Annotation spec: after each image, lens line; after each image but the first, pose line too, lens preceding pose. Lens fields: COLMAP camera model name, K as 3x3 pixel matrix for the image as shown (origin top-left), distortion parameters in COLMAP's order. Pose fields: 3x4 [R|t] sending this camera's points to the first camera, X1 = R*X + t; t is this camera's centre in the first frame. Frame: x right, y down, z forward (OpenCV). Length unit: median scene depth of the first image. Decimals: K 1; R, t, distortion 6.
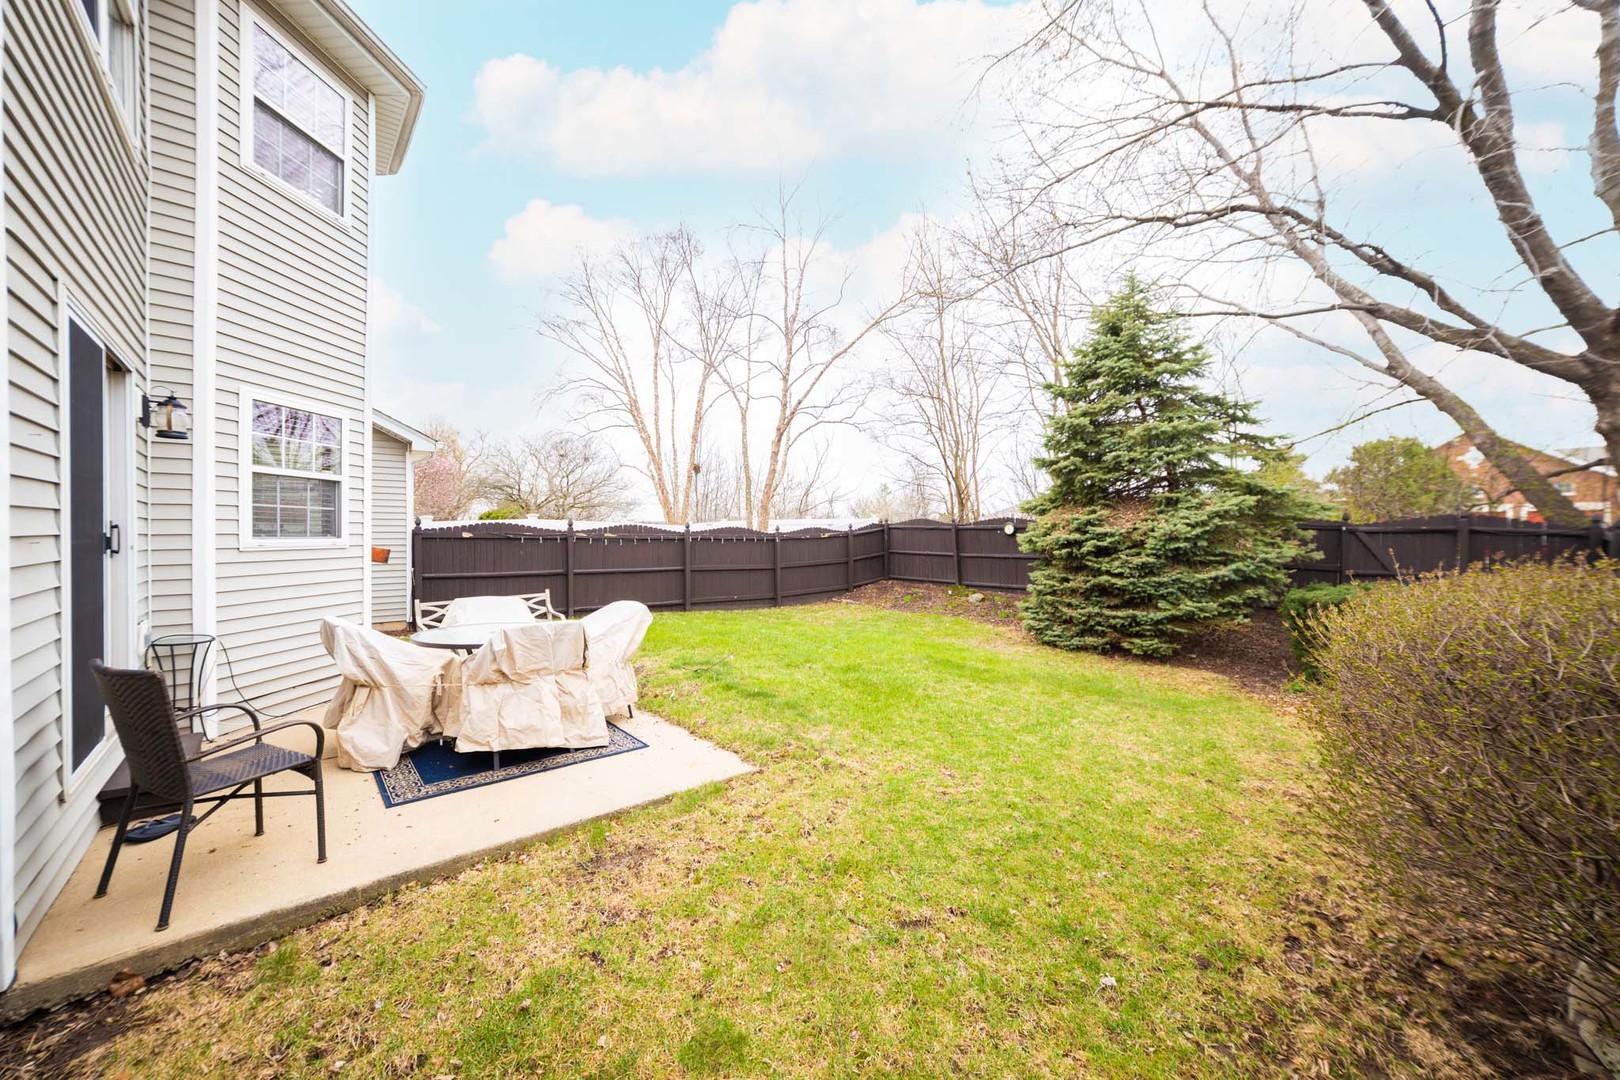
lens RADIAL K [[623.6, 0, 810.0], [0, 623.6, 540.0], [0, 0, 1]] dist [-0.003445, -0.000008]
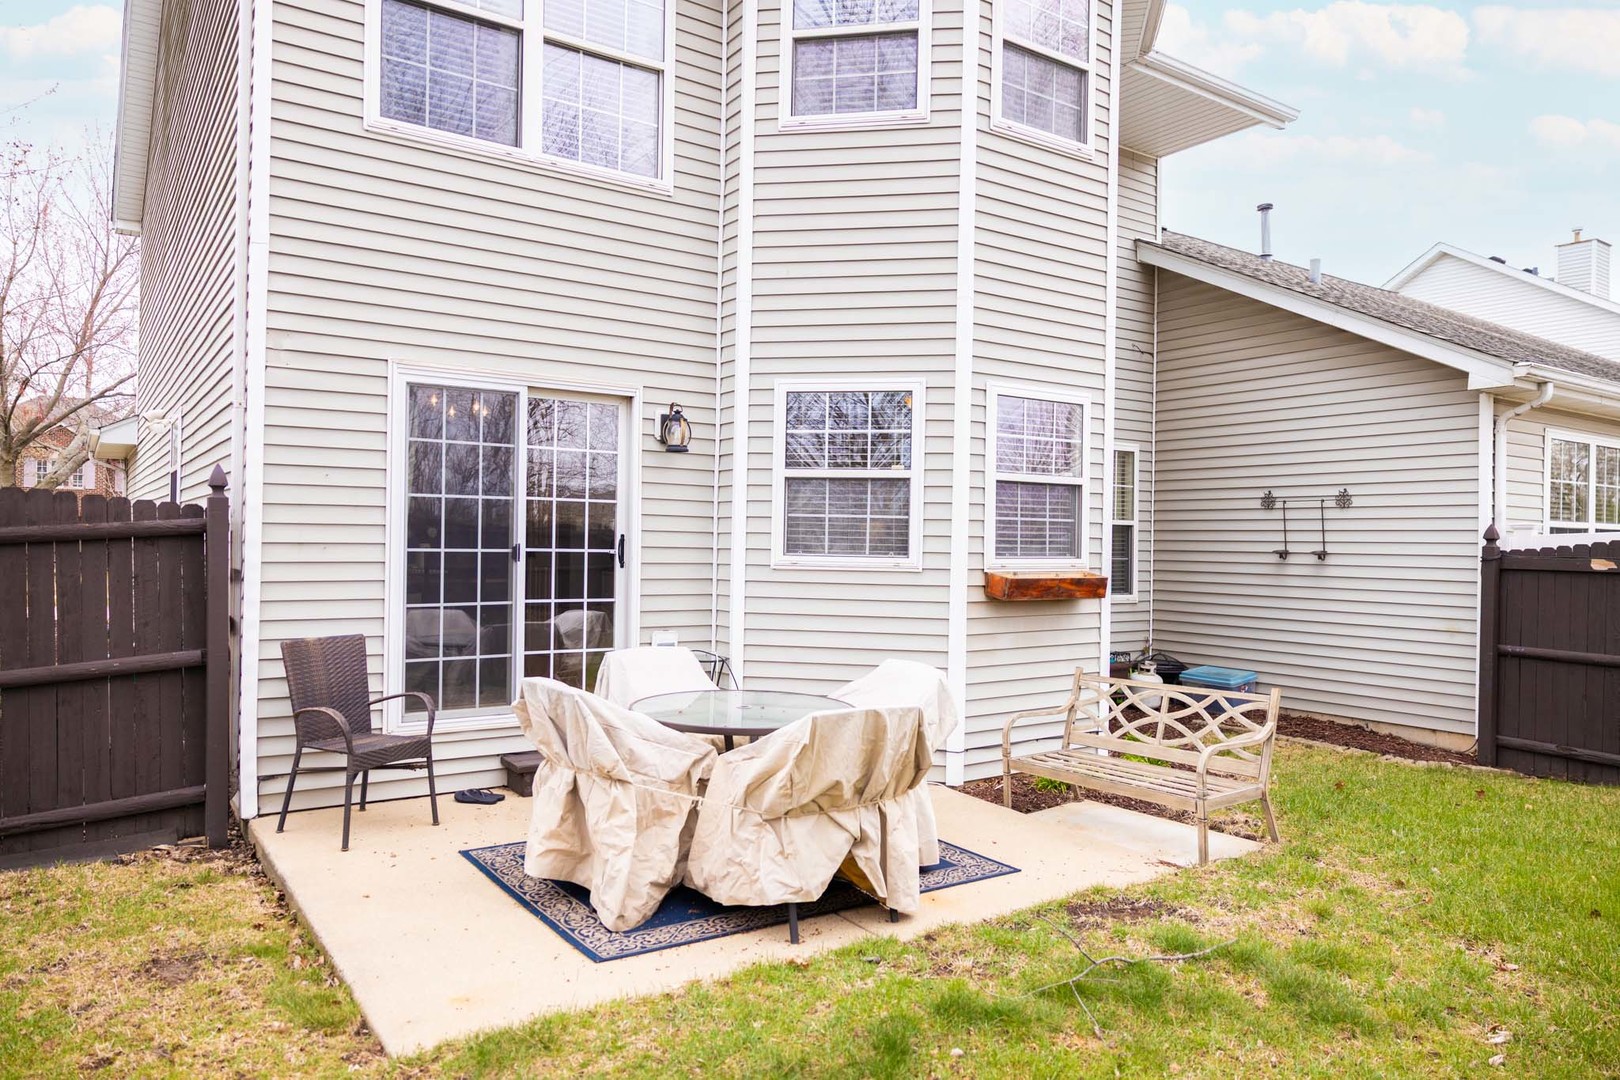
lens RADIAL K [[1086.5, 0, 810.0], [0, 1086.5, 540.0], [0, 0, 1]] dist [0.001228, 0.000285]
pose [[-0.102254, -0.002204, -0.994756, 0.599121], [-0.028071, 0.999606, 0.000671, -0.024257], [0.994362, 0.027993, -0.102276, 1.200511]]
